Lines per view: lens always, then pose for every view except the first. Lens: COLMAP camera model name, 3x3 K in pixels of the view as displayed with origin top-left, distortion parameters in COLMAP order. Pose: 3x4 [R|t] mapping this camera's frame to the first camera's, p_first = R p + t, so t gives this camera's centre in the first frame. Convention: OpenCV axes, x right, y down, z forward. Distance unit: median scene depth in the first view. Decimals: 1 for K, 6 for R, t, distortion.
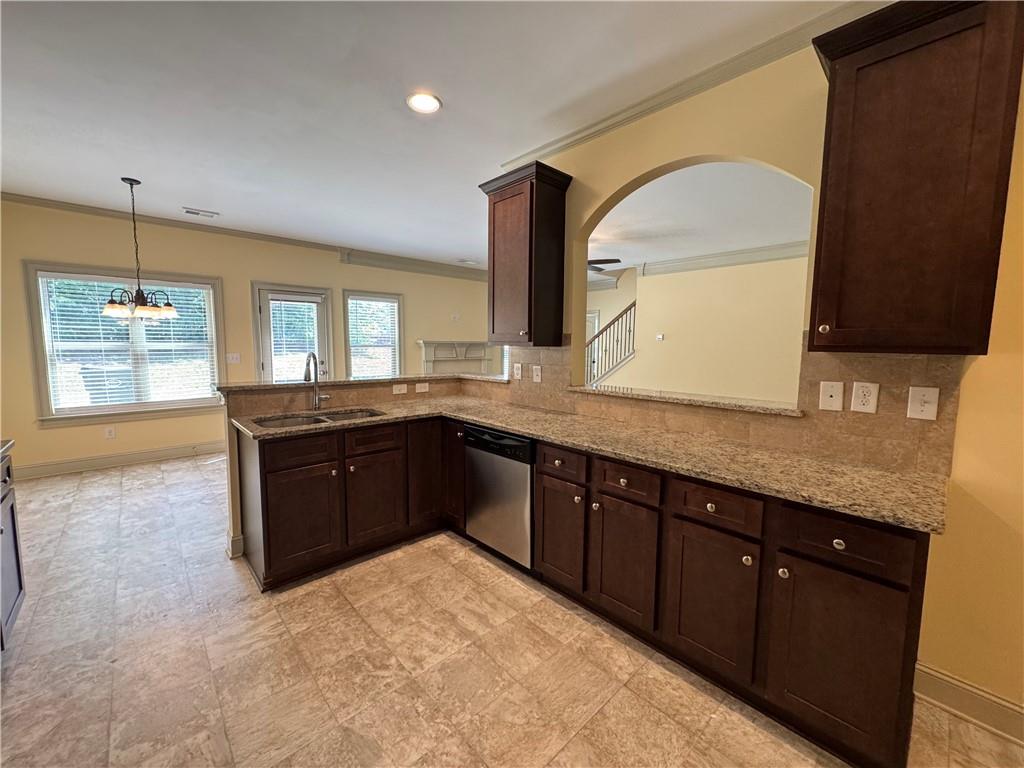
lens RADIAL K [[408.2, 0, 513.8], [0, 408.2, 383.6], [0, 0, 1]] dist [-0.002840, 0.000358]
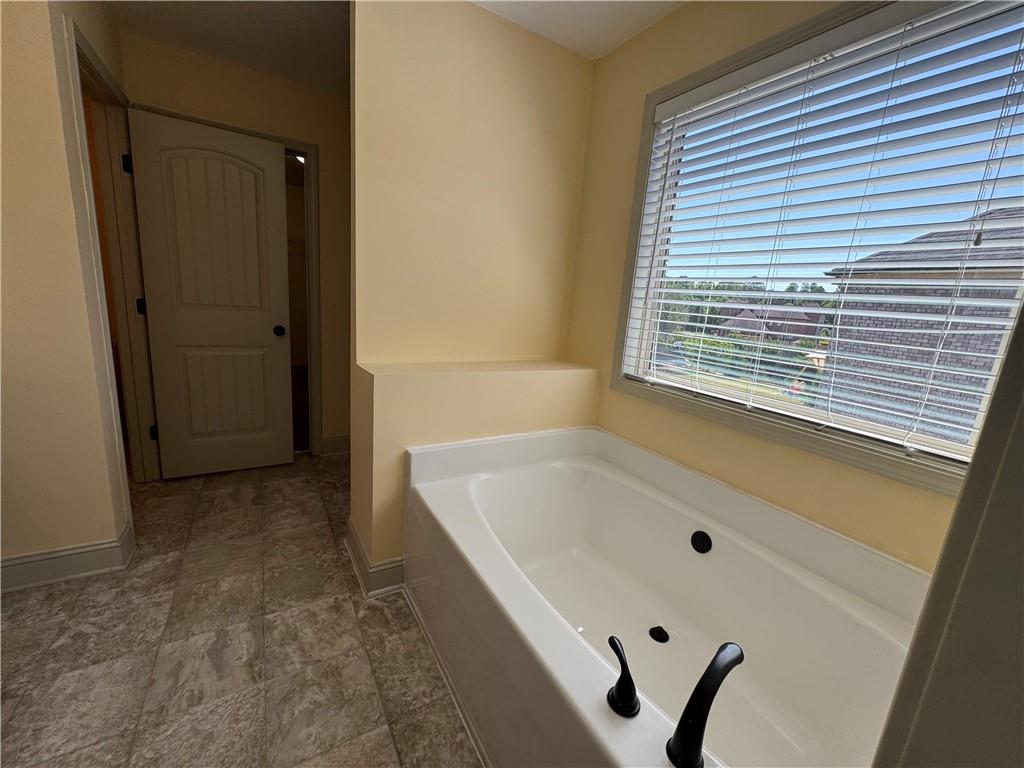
lens RADIAL K [[408.2, 0, 512.2], [0, 408.2, 381.6], [0, 0, 1]] dist [-0.002840, 0.000358]
pose [[-0.974400, -0.117901, 0.191426, -0.686271], [-0.055952, 0.951841, 0.301442, -0.083867], [-0.217747, 0.283014, -0.934071, 1.524307]]
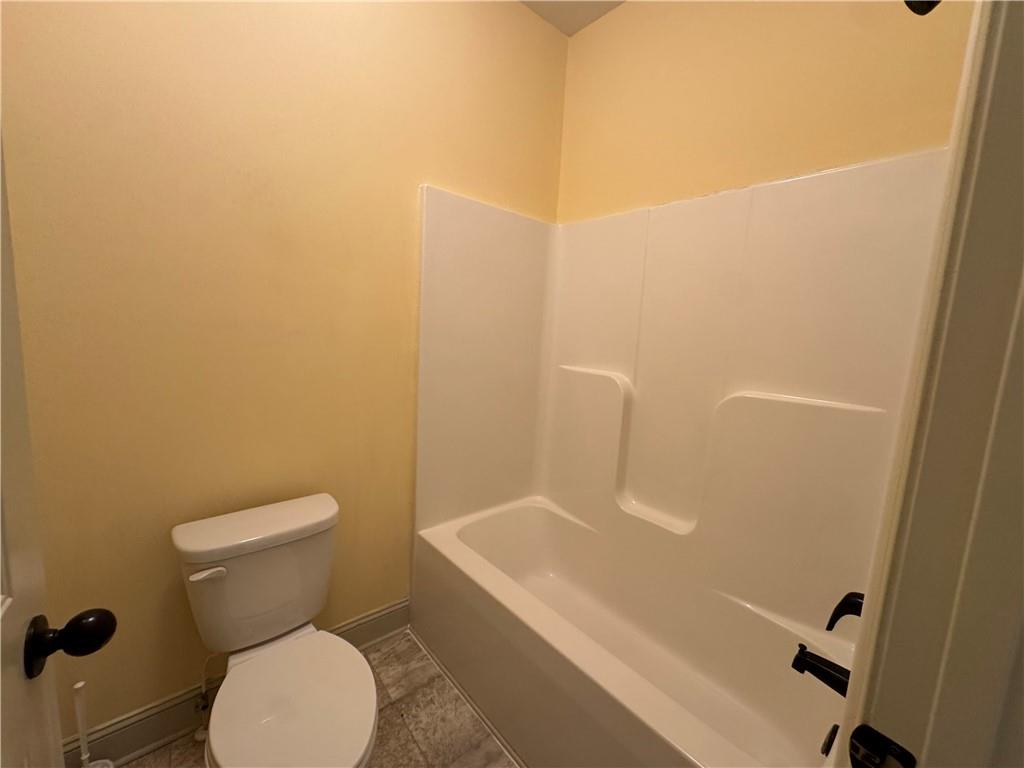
lens RADIAL K [[408.2, 0, 513.6], [0, 408.2, 382.6], [0, 0, 1]] dist [-0.002840, 0.000358]
pose [[0.056519, -0.136464, 0.989032, -0.640103], [0.045427, 0.989941, 0.133993, -0.084276], [-0.997368, 0.037356, 0.062149, 1.042477]]
